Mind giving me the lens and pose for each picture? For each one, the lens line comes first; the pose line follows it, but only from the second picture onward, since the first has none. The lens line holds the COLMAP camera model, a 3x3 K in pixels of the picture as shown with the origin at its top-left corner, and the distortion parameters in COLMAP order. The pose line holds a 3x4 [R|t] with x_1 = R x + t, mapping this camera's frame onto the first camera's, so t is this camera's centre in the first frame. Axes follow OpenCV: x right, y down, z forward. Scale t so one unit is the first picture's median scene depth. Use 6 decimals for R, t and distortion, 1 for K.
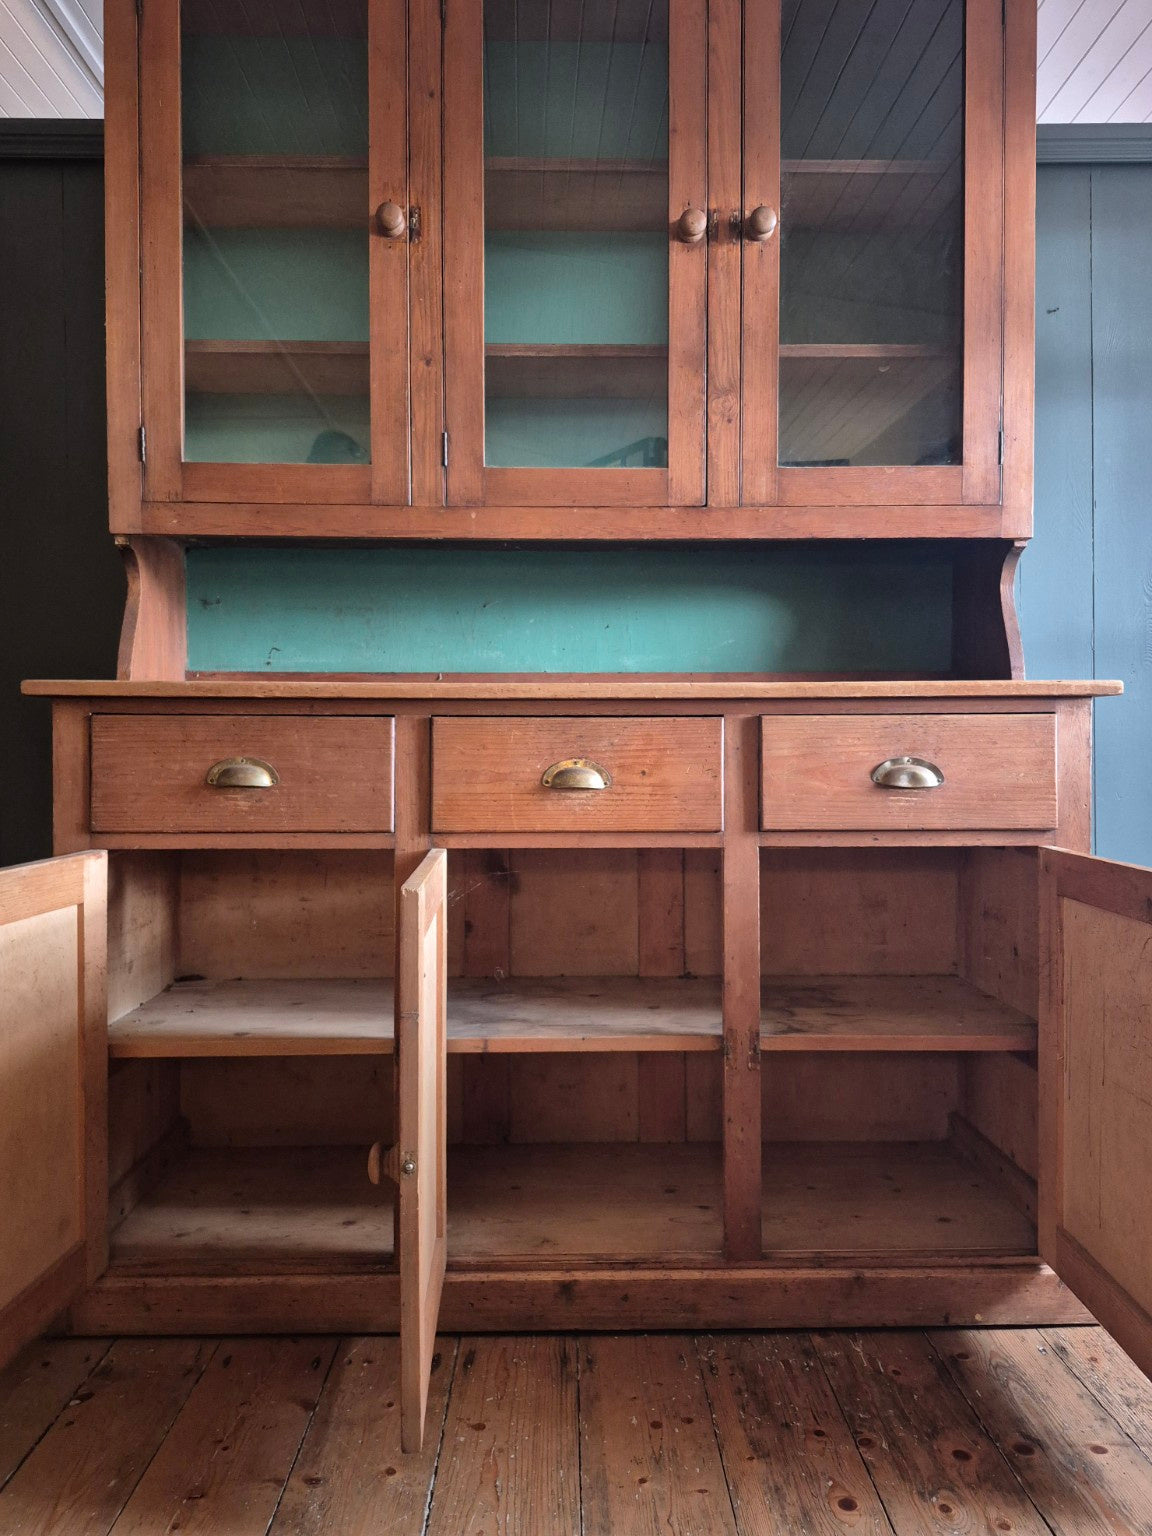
lens RADIAL K [[1090.4, 0, 572.6], [0, 1090.4, 775.4], [0, 0, 1]] dist [0.066287, -0.079977]
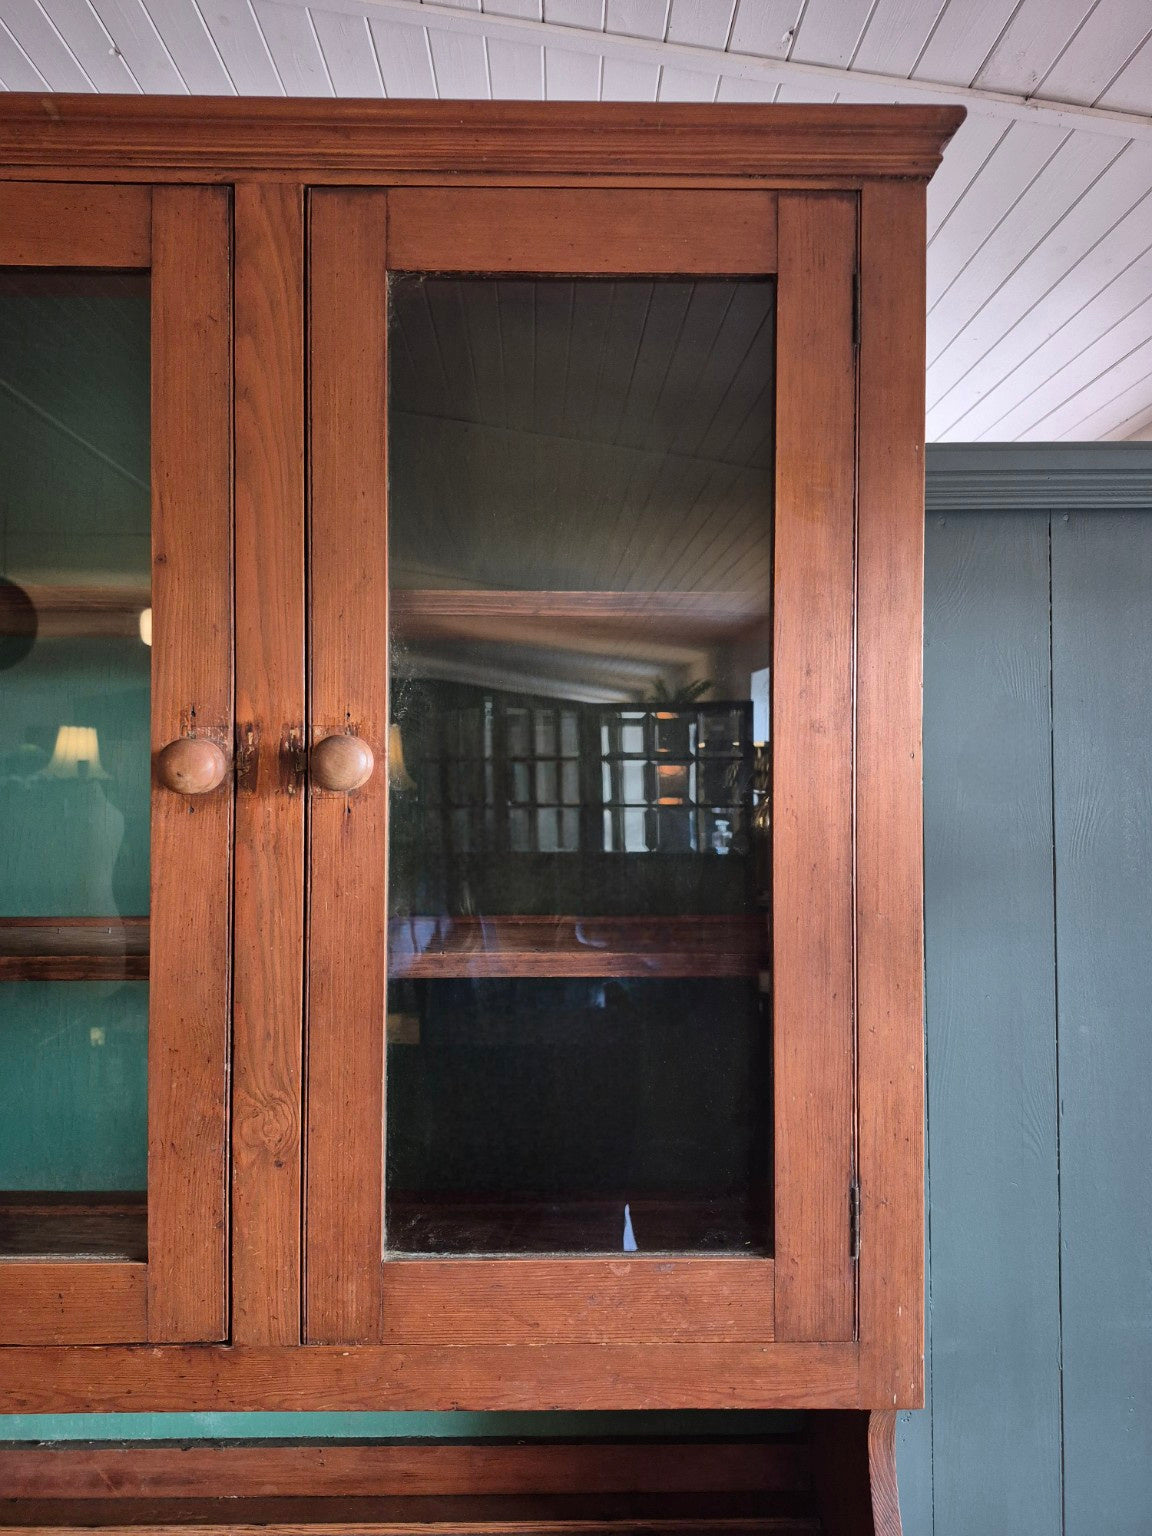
lens RADIAL K [[1090.4, 0, 567.1], [0, 1090.4, 758.2], [0, 0, 1]] dist [0.066287, -0.079977]
pose [[0.999985, 0.004091, 0.003520, 0.266914], [-0.003996, 0.999640, -0.026536, -0.490706], [-0.003628, 0.026522, 0.999642, 0.531398]]
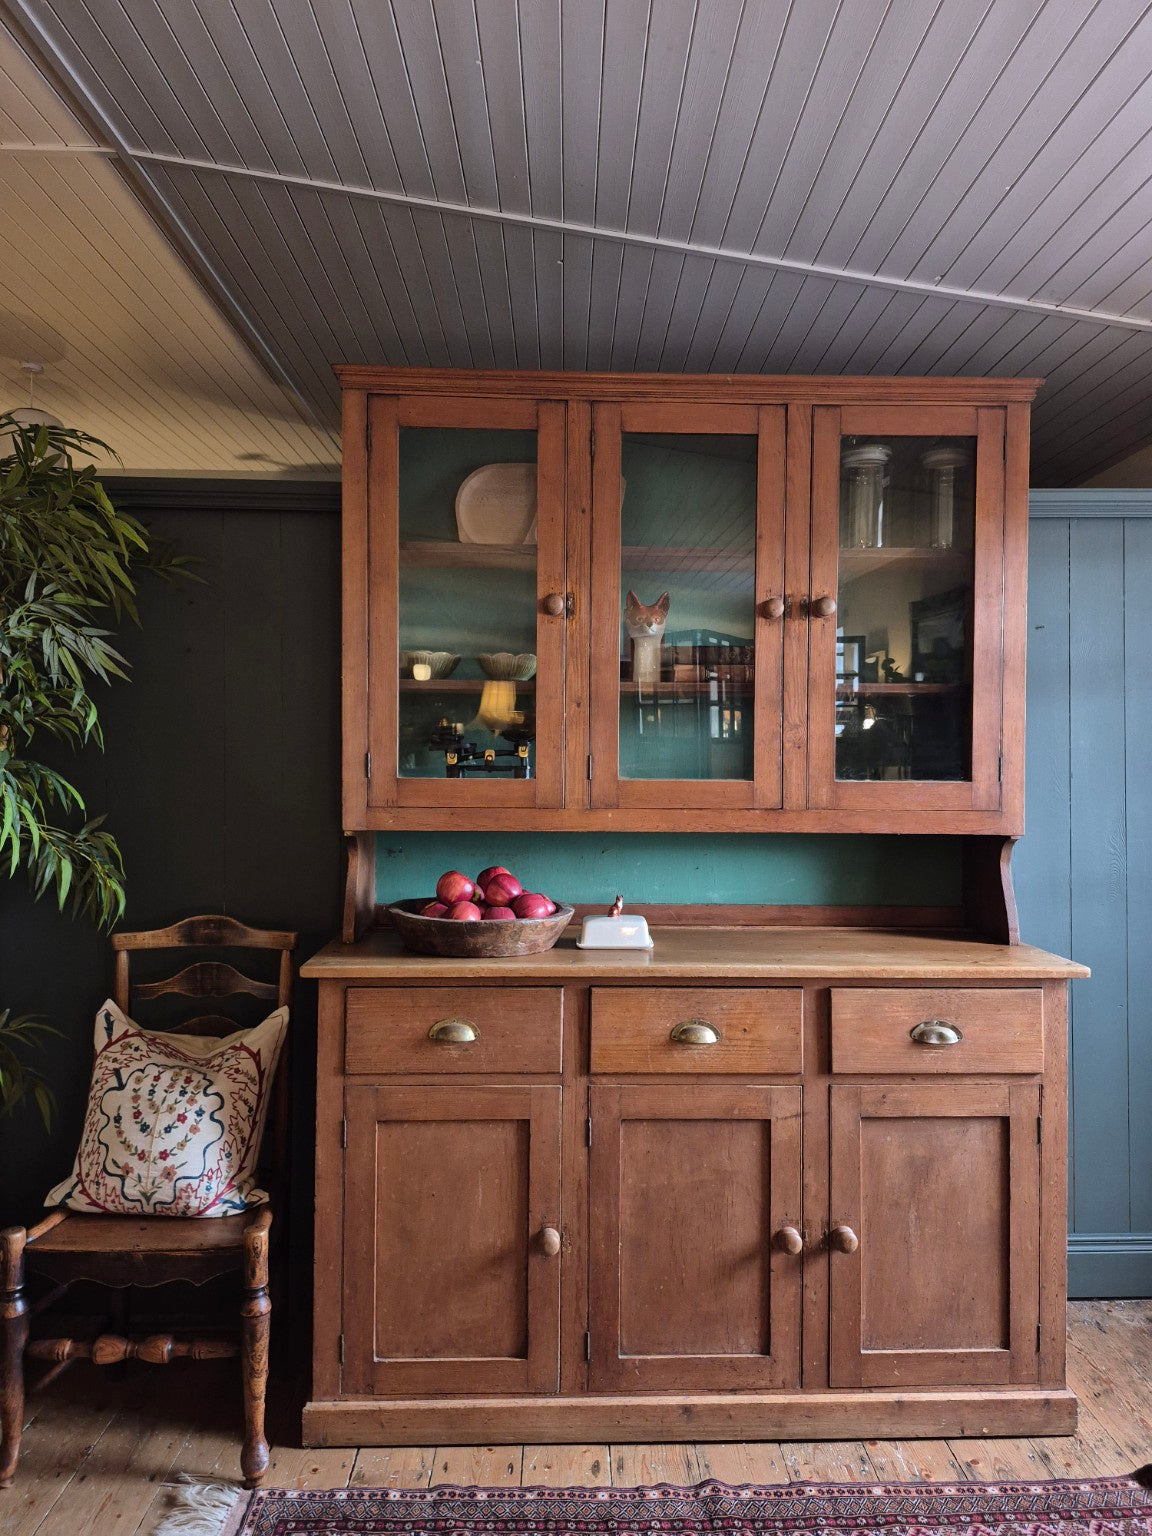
lens RADIAL K [[1090.4, 0, 583.0], [0, 1090.4, 758.5], [0, 0, 1]] dist [0.066287, -0.079977]
pose [[0.999829, 0.008067, 0.016626, -0.148179], [-0.007800, 0.999840, -0.016093, -0.289159], [-0.016753, 0.015961, 0.999732, -0.344186]]
